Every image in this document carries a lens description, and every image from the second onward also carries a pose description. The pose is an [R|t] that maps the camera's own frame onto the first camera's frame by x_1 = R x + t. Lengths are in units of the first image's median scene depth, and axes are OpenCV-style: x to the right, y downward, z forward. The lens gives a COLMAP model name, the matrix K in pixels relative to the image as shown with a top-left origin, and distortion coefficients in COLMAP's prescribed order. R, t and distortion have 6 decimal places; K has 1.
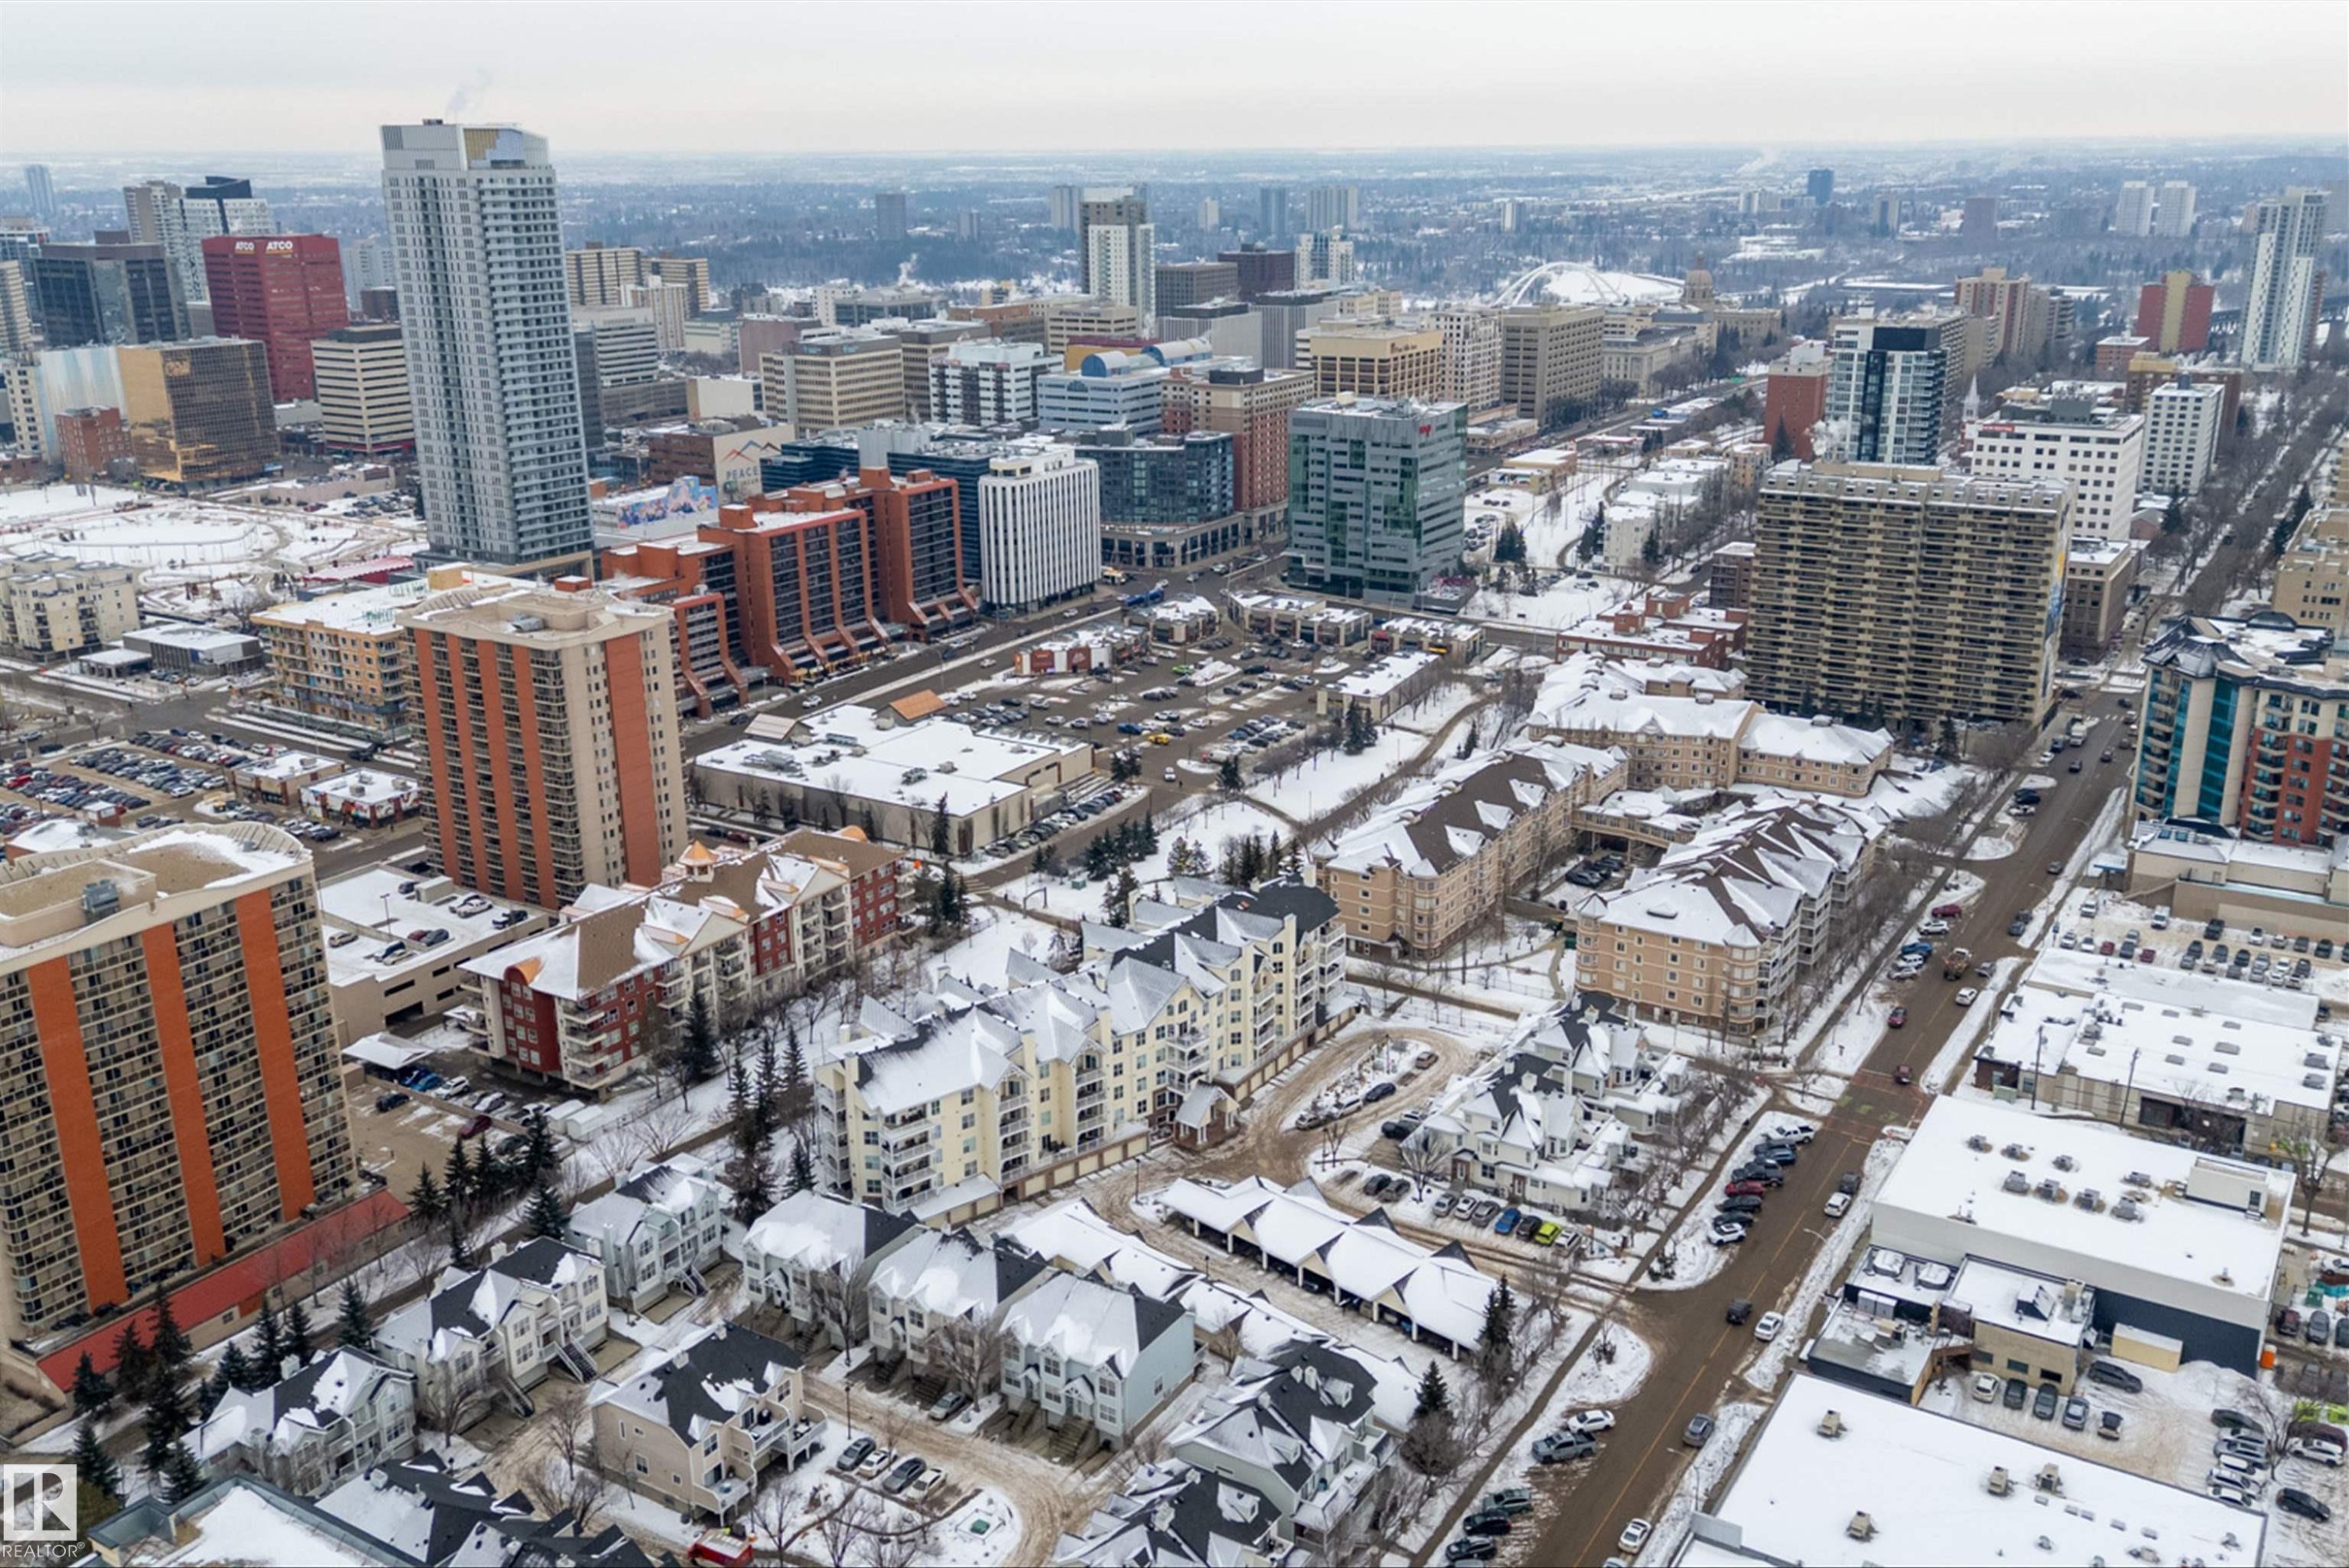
lens RADIAL K [[2014.5, 0, 1171.9], [0, 2014.5, 790.9], [0, 0, 1]] dist [0.114151, -0.139676]
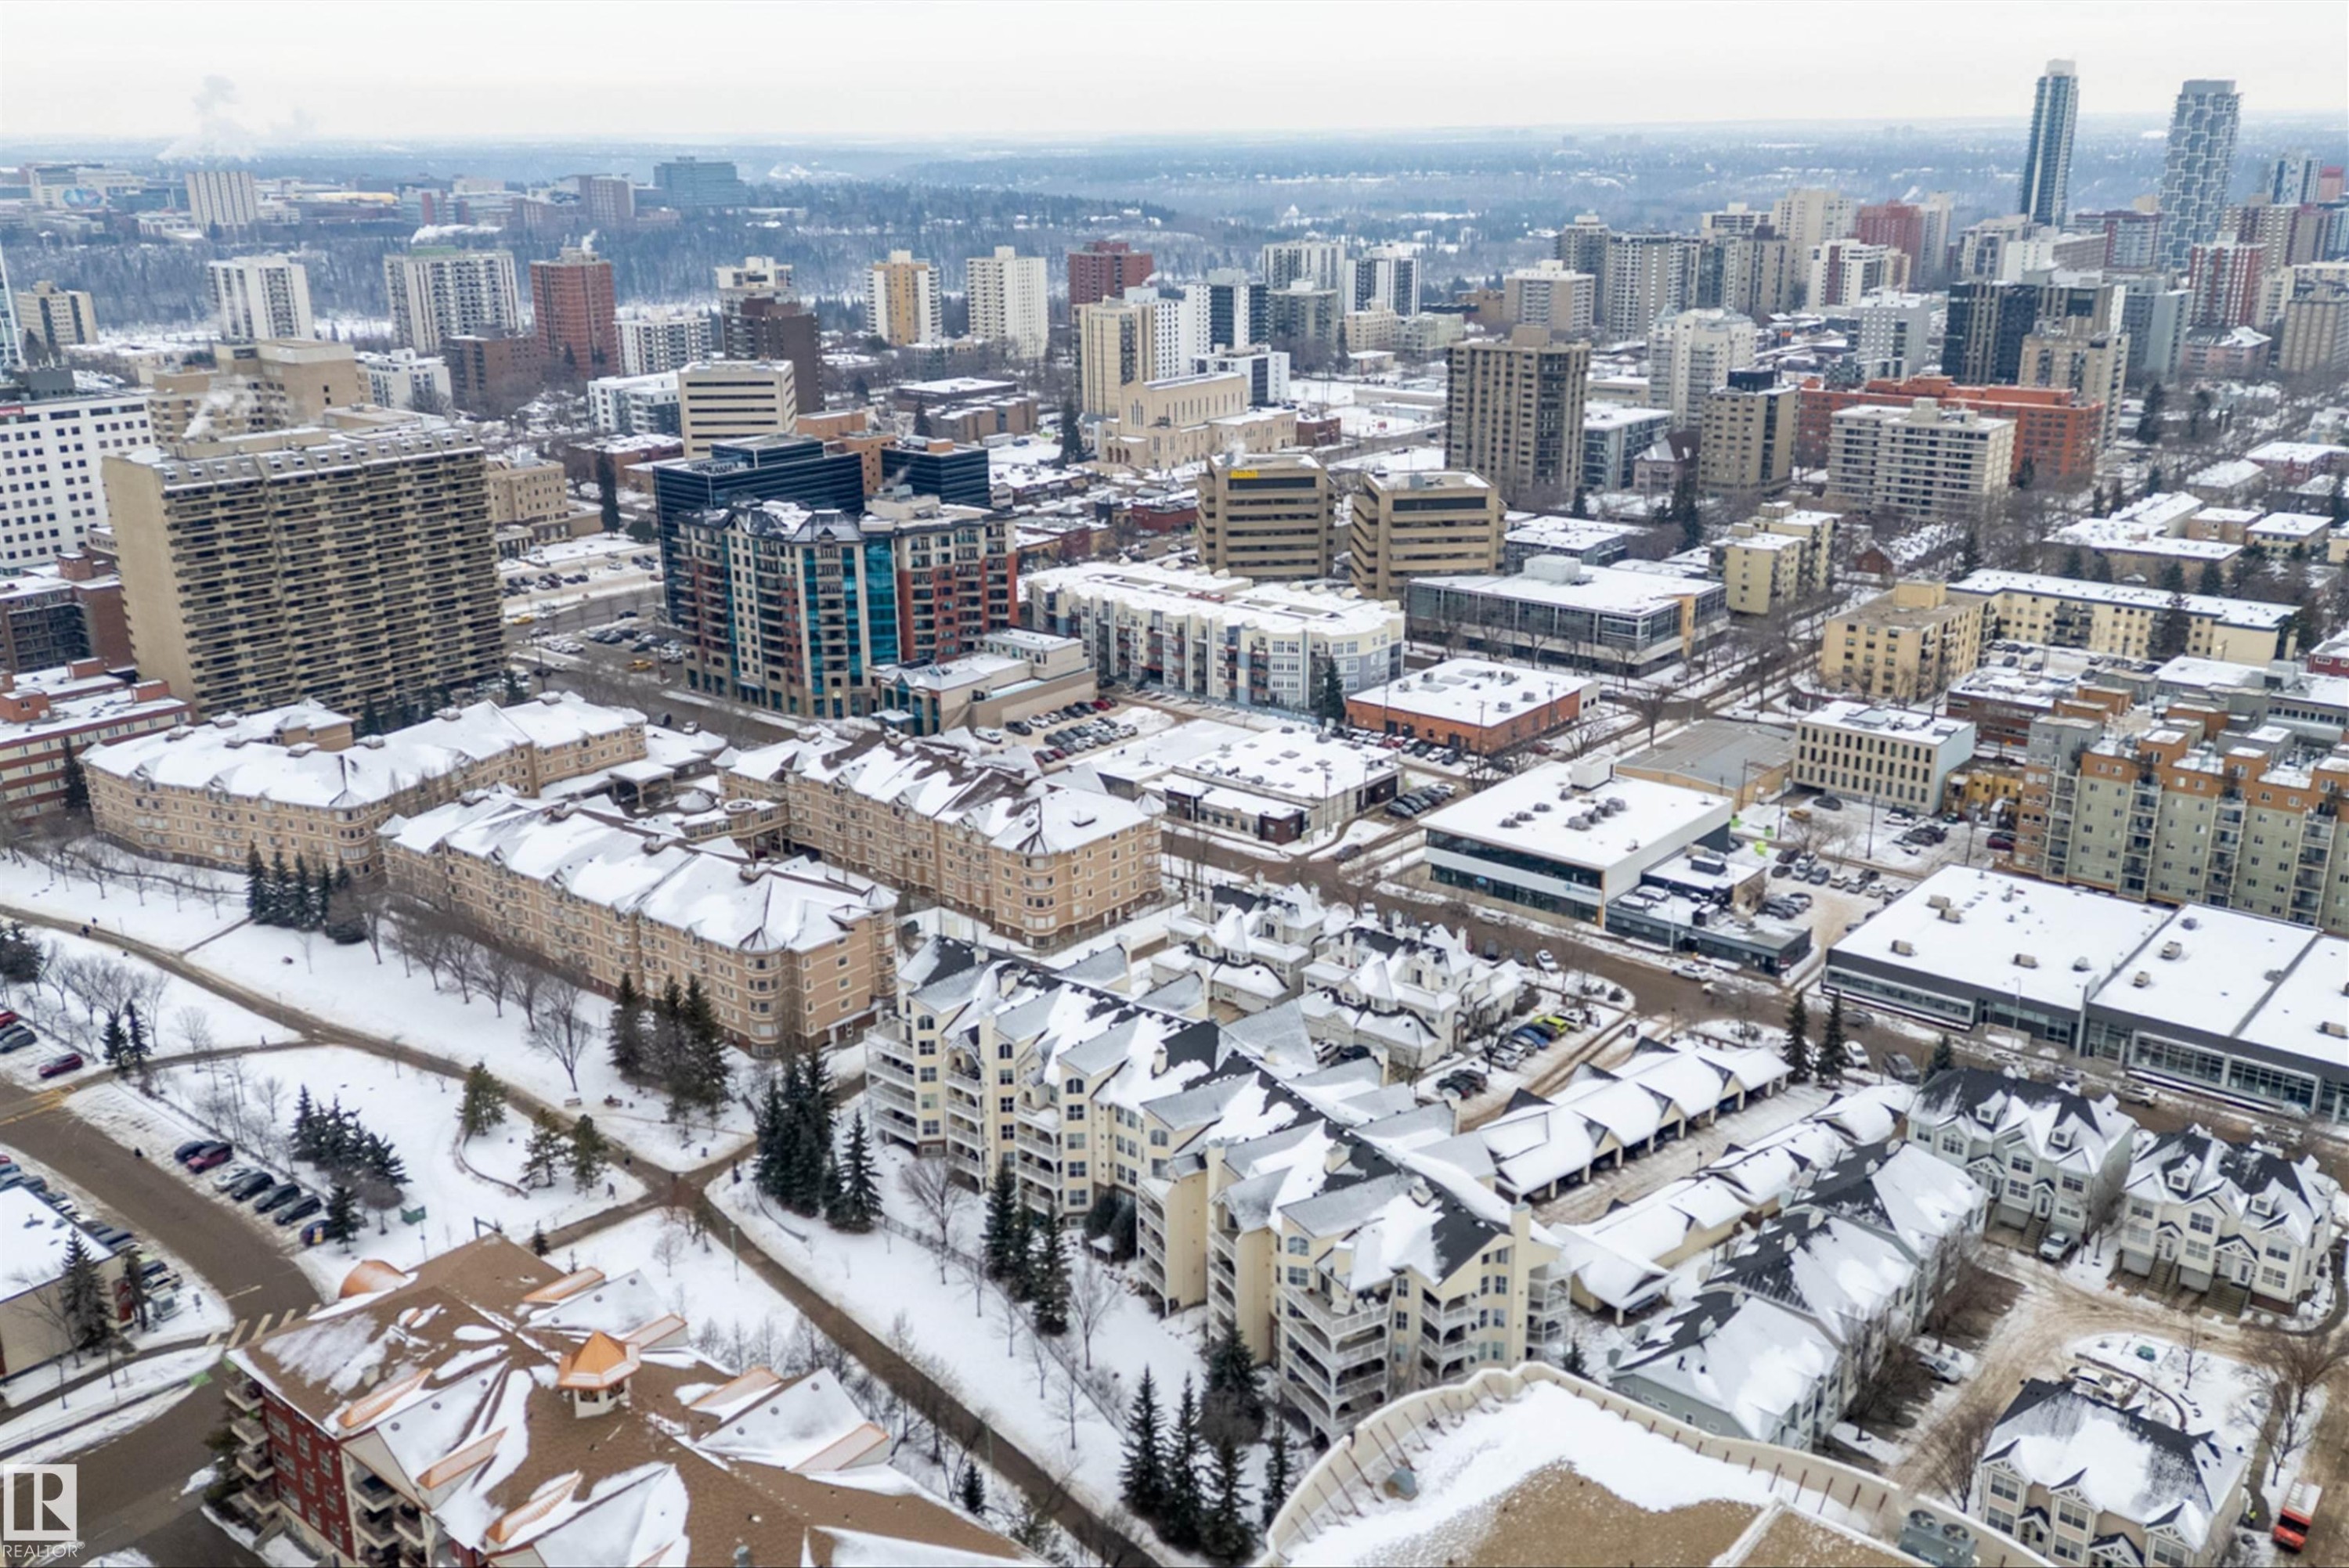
lens RADIAL K [[2014.5, 0, 1194.0], [0, 2014.5, 776.3], [0, 0, 1]] dist [0.114151, -0.139676]
pose [[0.130446, -0.294183, 0.946805, -0.498644], [0.306407, 0.920178, 0.243694, -0.135227], [-0.942920, 0.258319, 0.210173, 0.569115]]
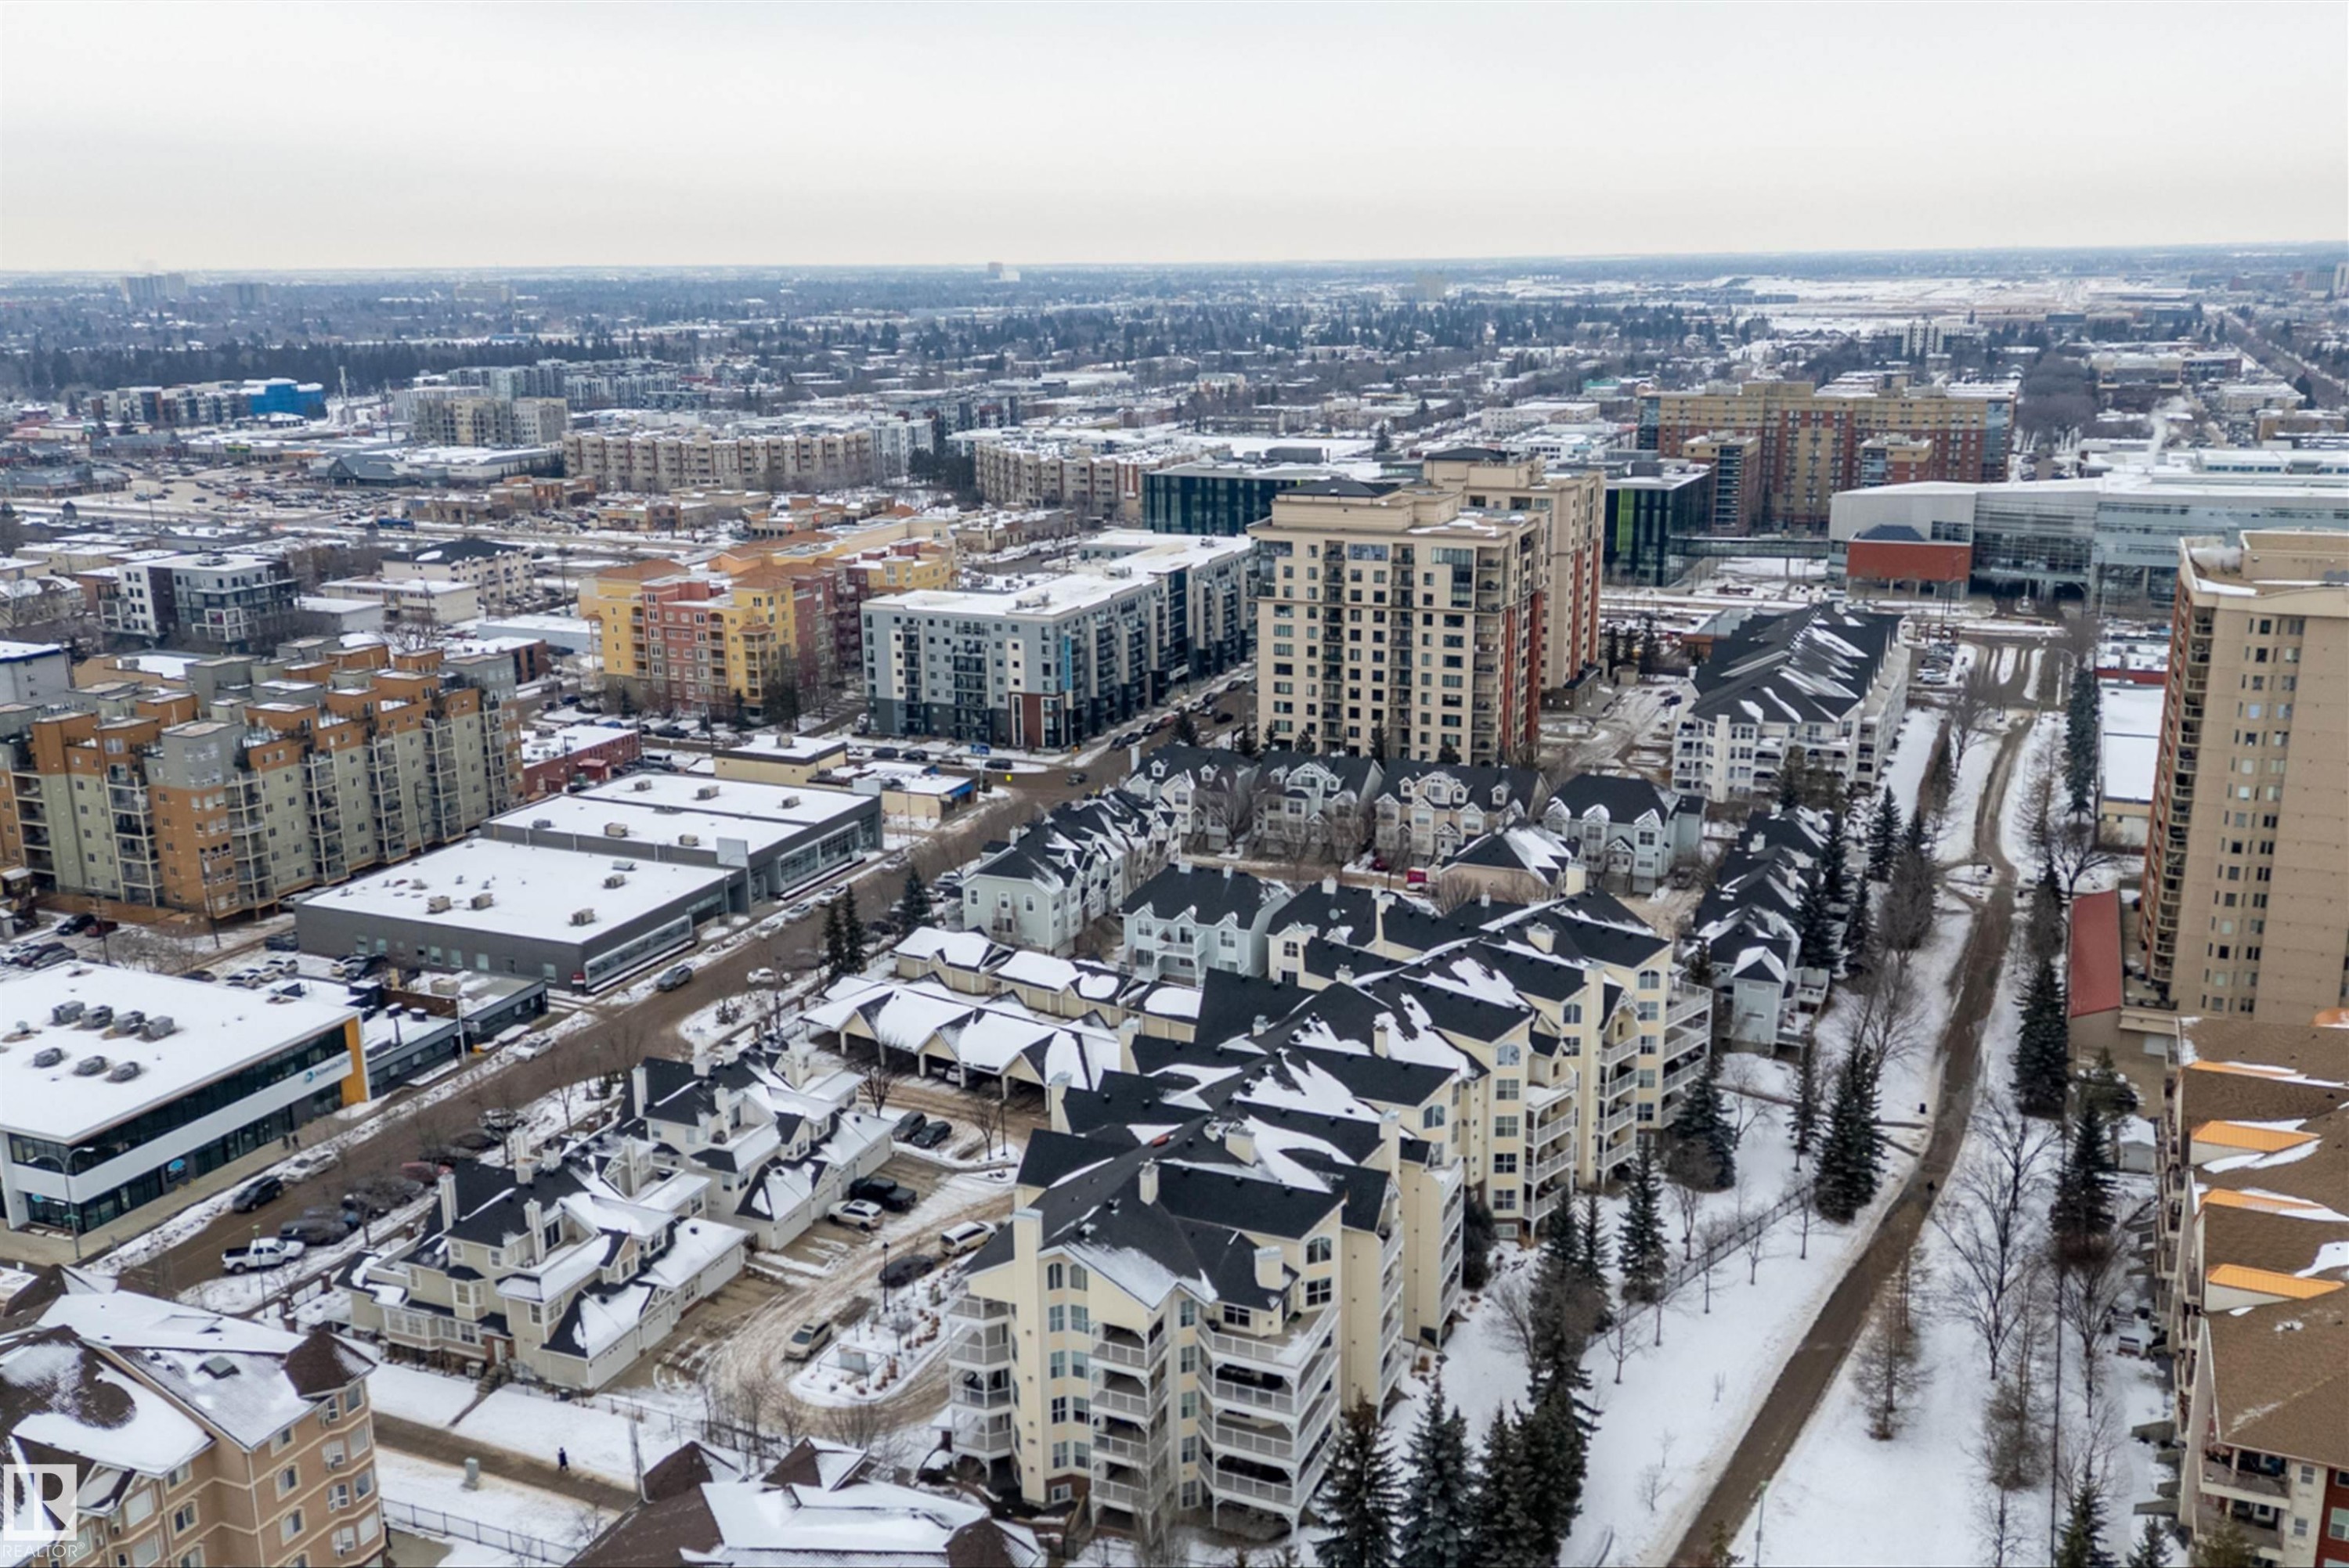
lens RADIAL K [[2014.5, 0, 1182.8], [0, 2014.5, 783.1], [0, 0, 1]] dist [0.114151, -0.139676]
pose [[-0.986983, 0.061822, -0.148469, 0.077740], [-0.026741, 0.847231, 0.530551, -0.202161], [0.158587, 0.527615, -0.834550, 1.017600]]
